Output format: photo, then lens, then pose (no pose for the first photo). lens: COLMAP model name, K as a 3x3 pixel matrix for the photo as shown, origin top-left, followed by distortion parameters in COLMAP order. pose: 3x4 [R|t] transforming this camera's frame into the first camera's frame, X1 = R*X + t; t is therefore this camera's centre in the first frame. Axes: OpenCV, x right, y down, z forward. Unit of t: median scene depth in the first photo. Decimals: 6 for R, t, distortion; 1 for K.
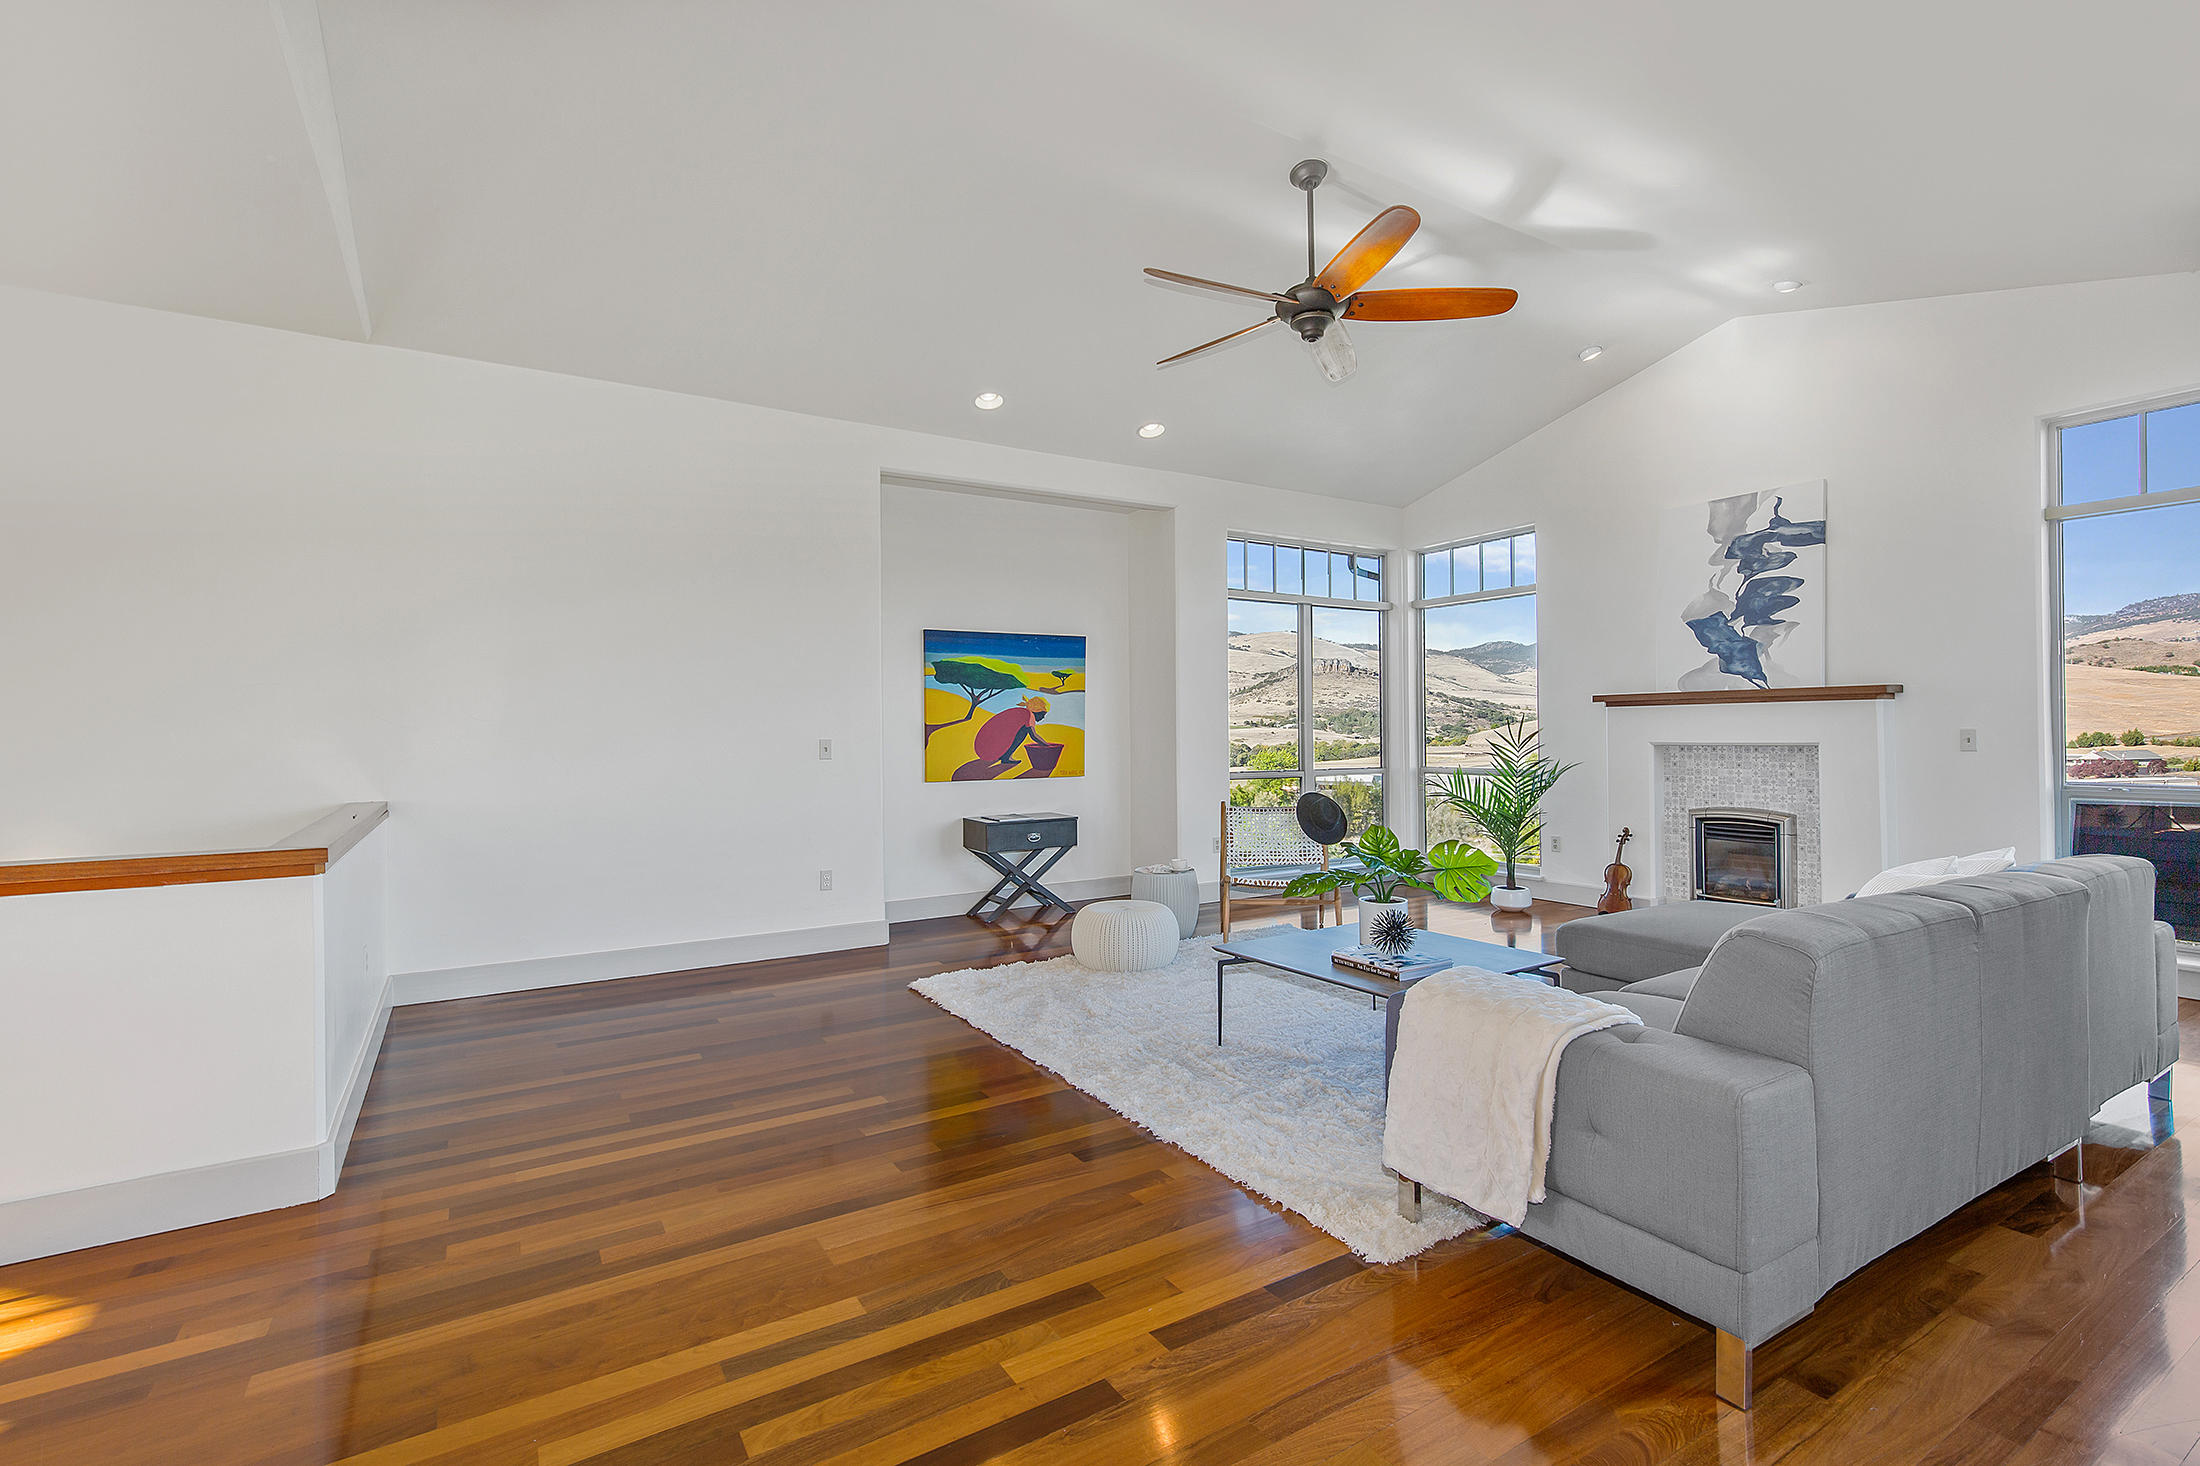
lens RADIAL K [[989.7, 0, 1099.9], [0, 989.7, 729.1], [0, 0, 1]] dist [0.002752, -0.000533]
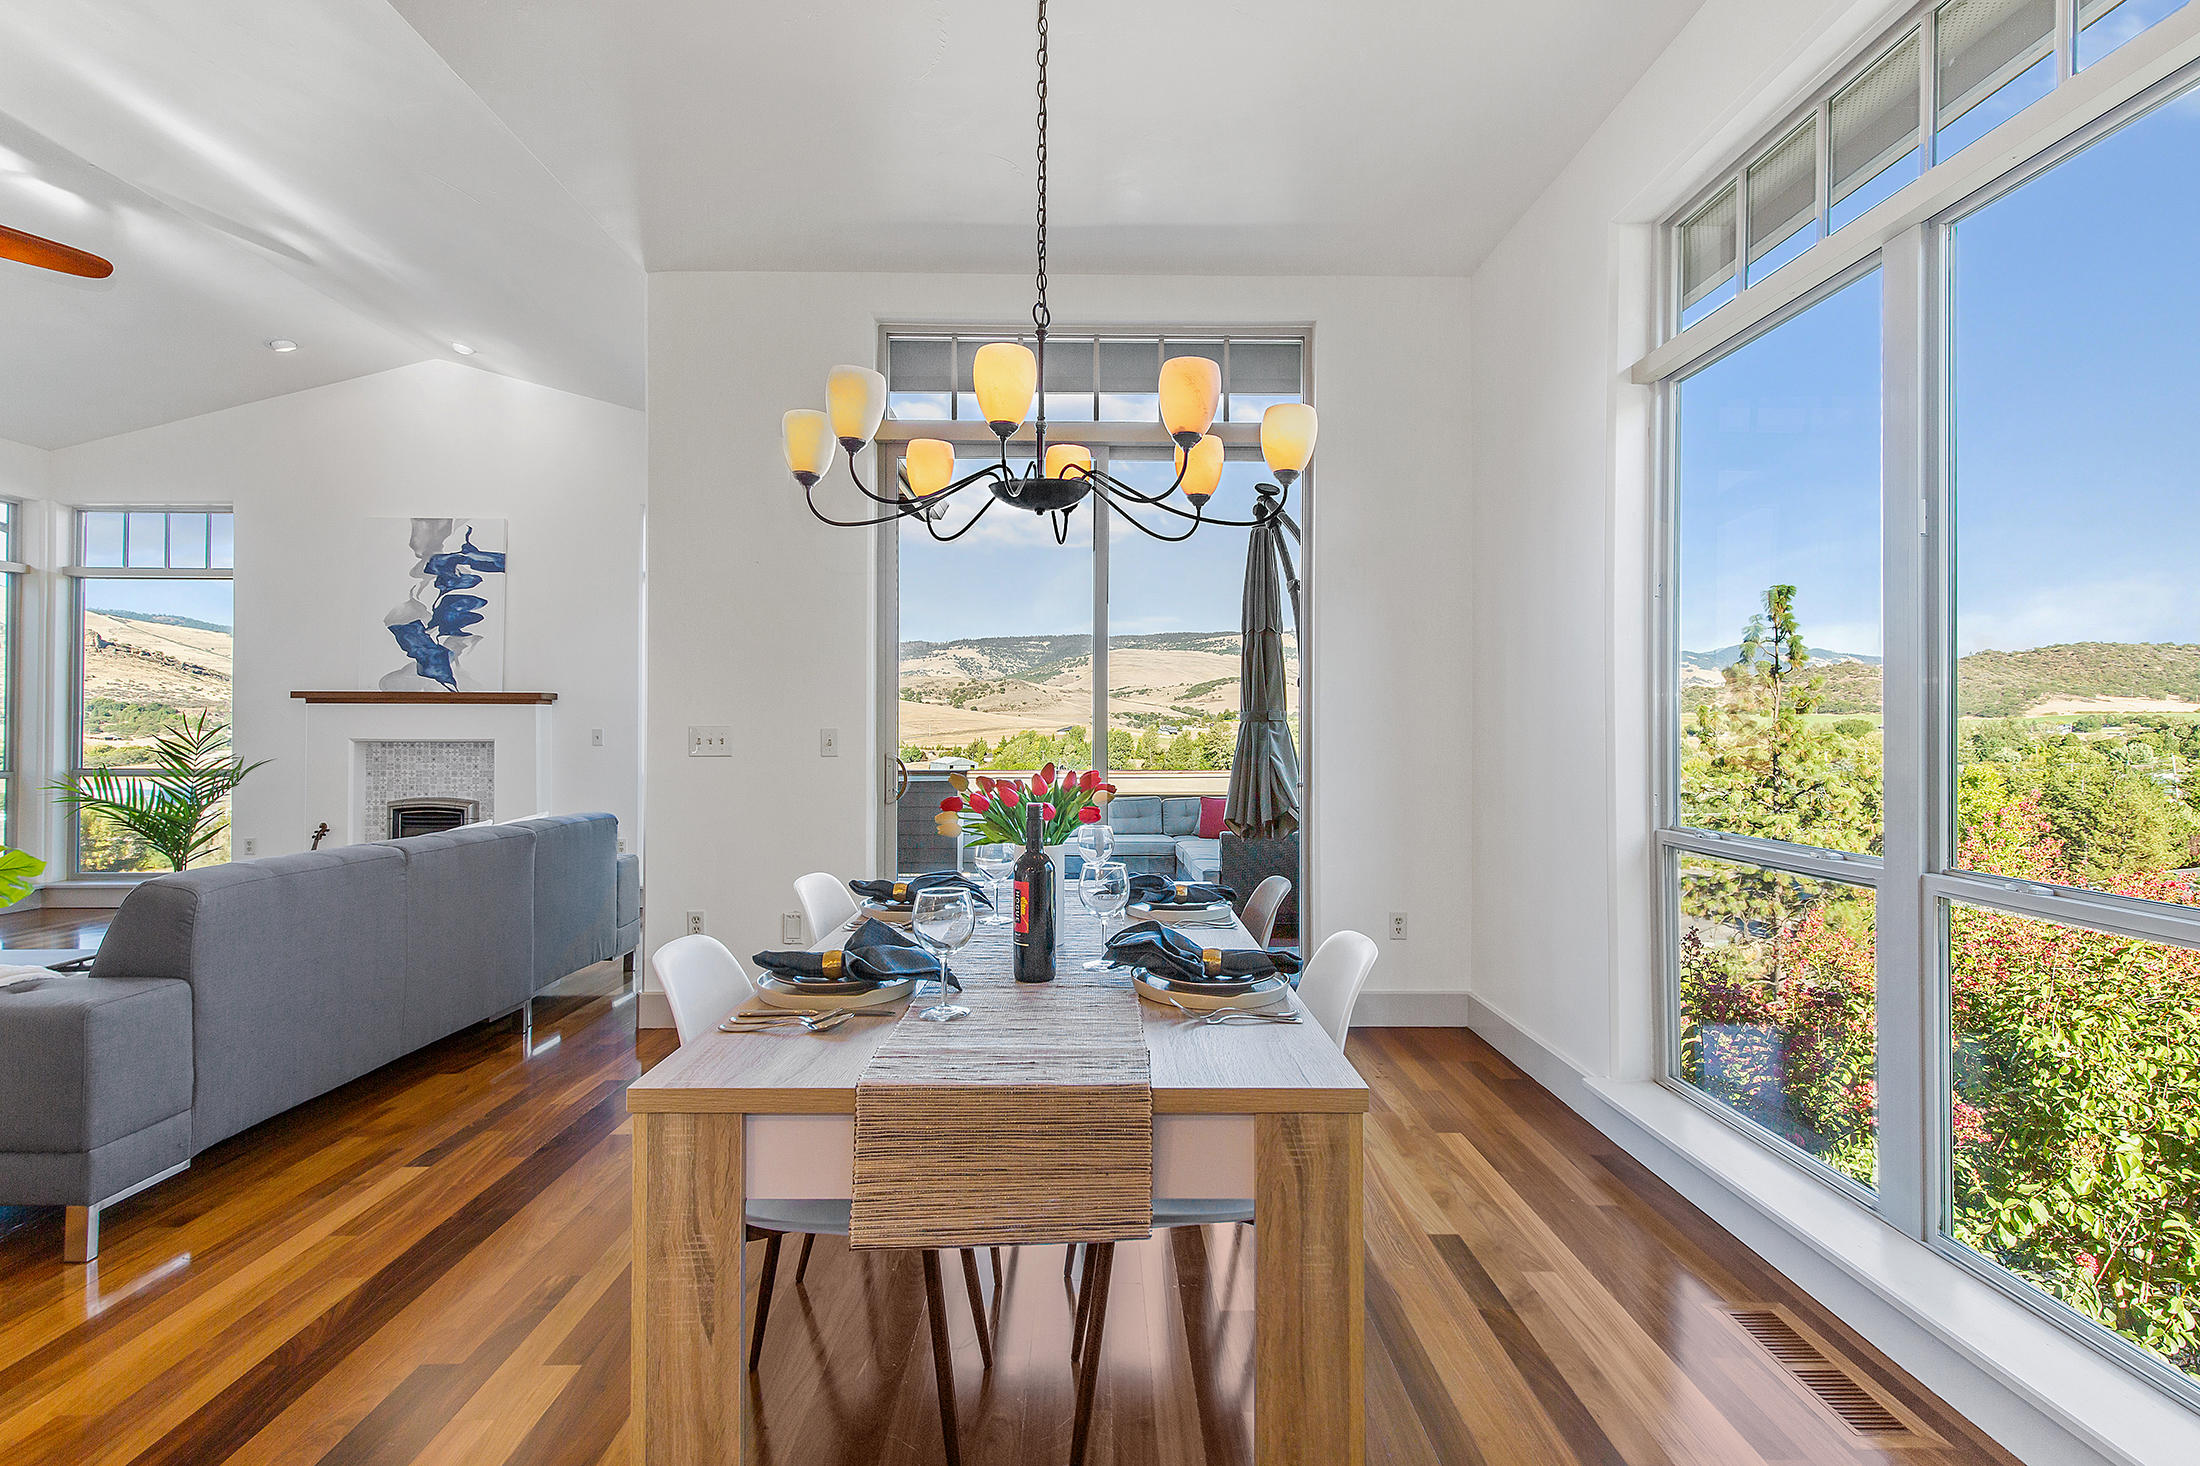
lens RADIAL K [[998.1, 0, 1099.8], [0, 998.1, 725.0], [0, 0, 1]] dist [0.004190, -0.001076]
pose [[0.510459, 0.017685, 0.859720, 0.057245], [-0.011946, 0.999838, -0.013474, 0.003851], [-0.859819, -0.003392, 0.510587, -0.210304]]
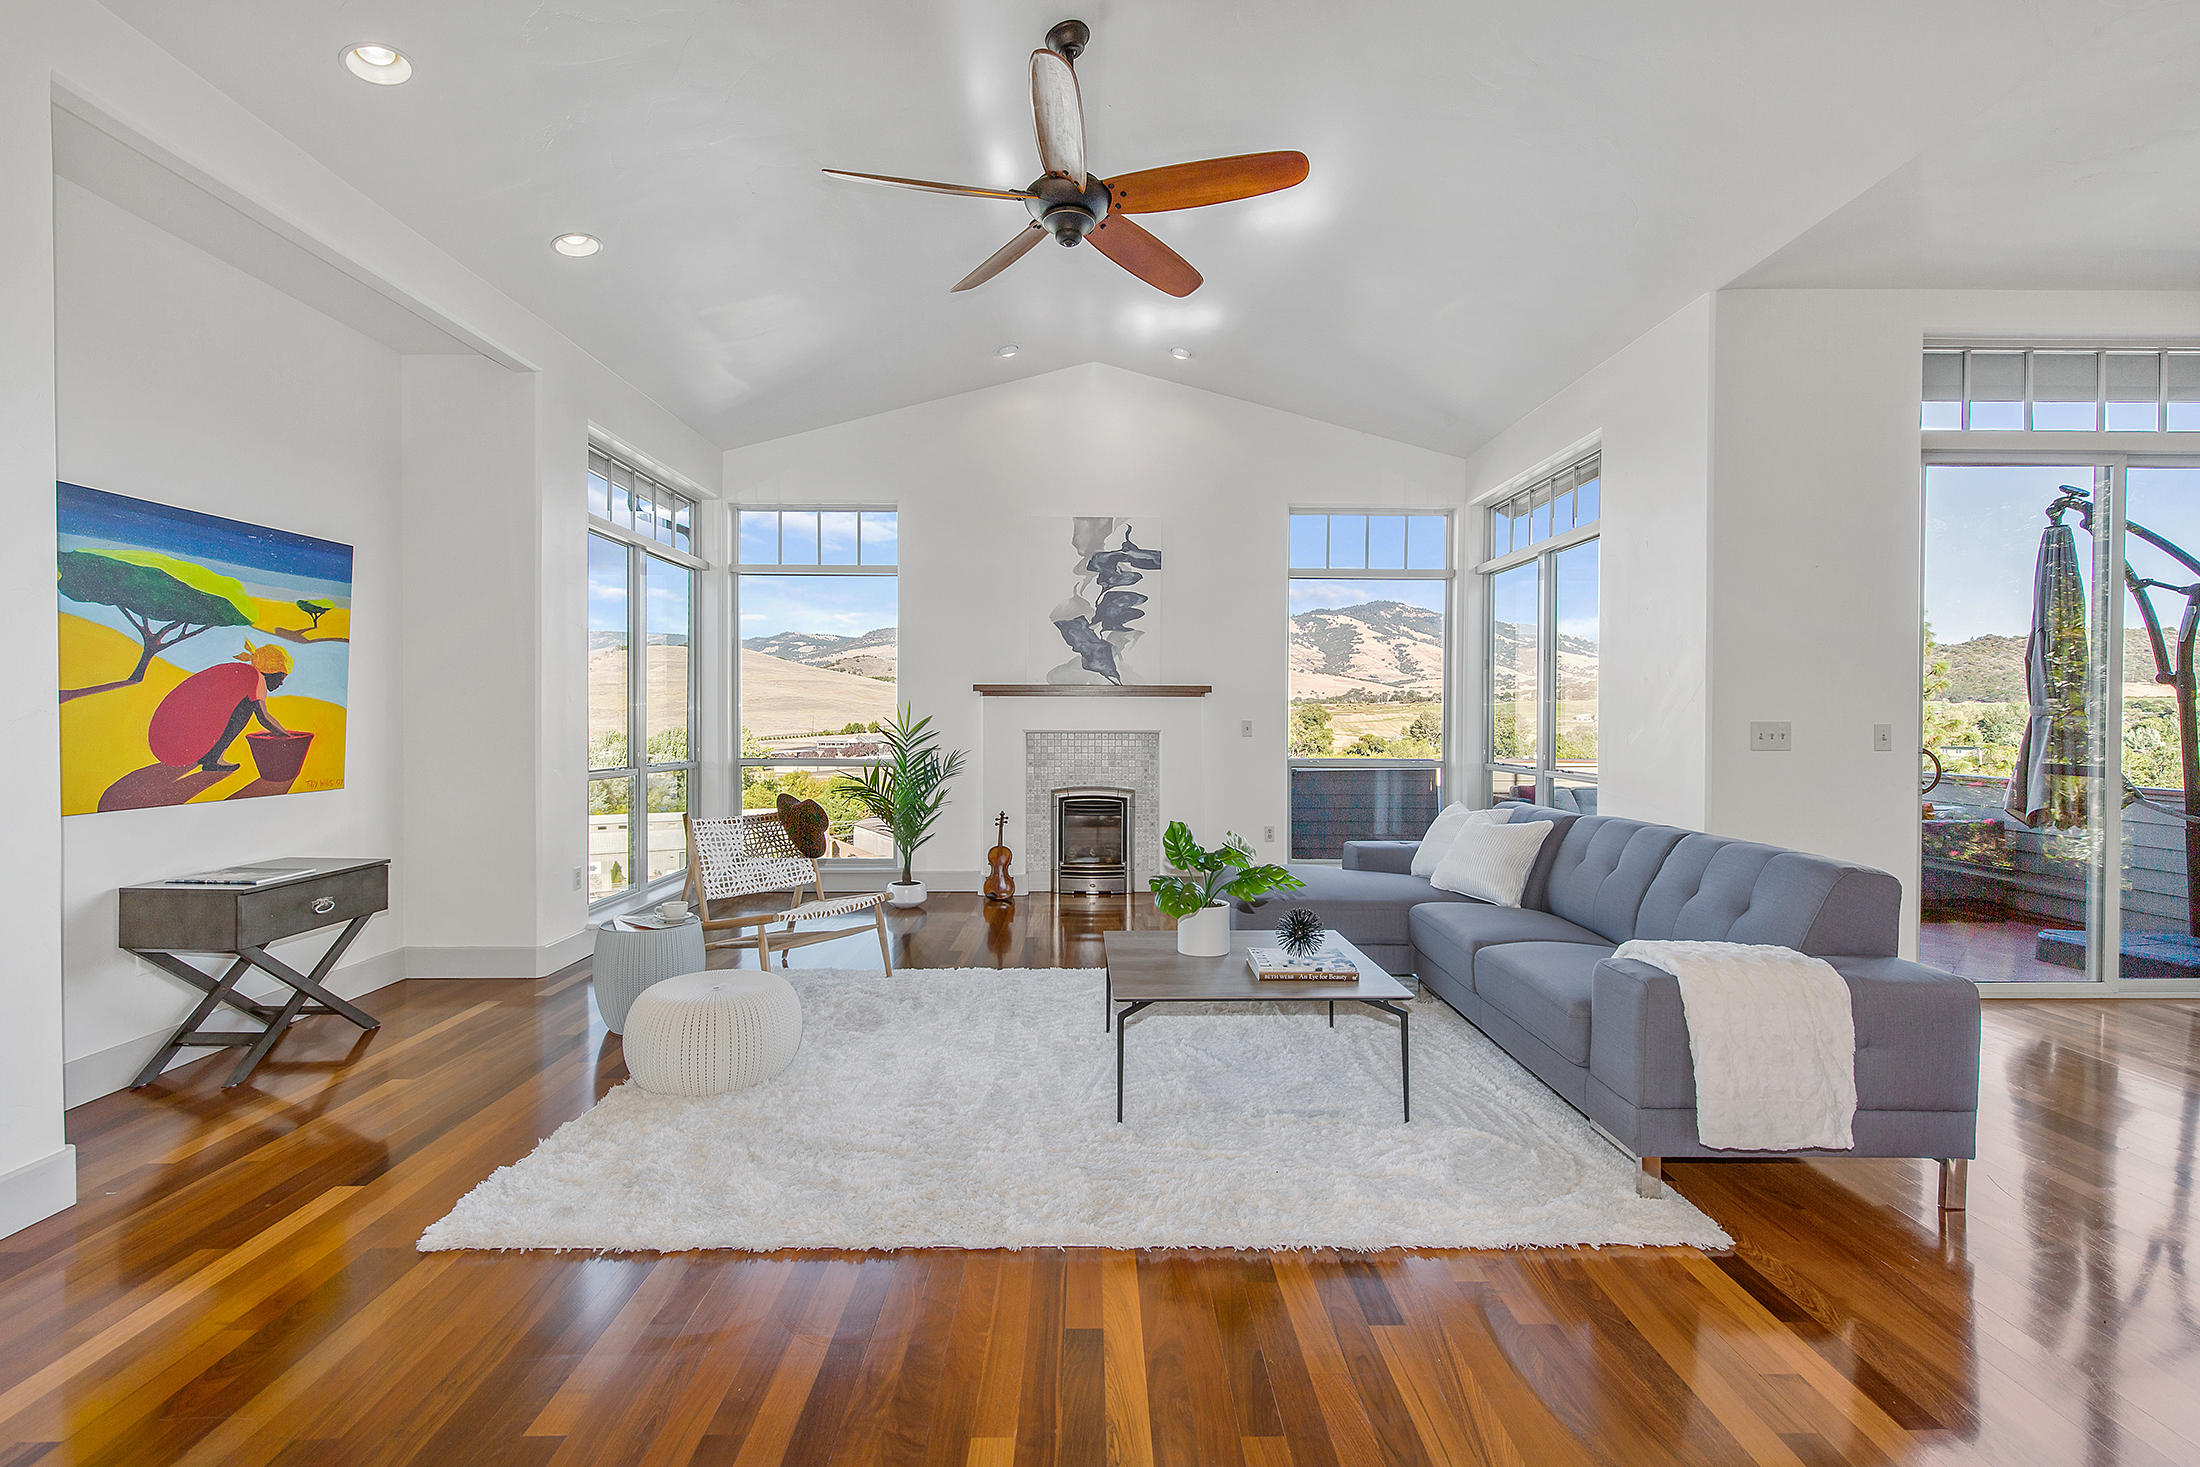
lens RADIAL K [[998.1, 0, 1099.8], [0, 998.1, 725.5], [0, 0, 1]] dist [0.004190, -0.001076]
pose [[0.513260, 0.004666, 0.858221, -0.337782], [-0.011873, 0.999928, 0.001665, 0.005611], [-0.858151, -0.011044, 0.513278, 0.377279]]
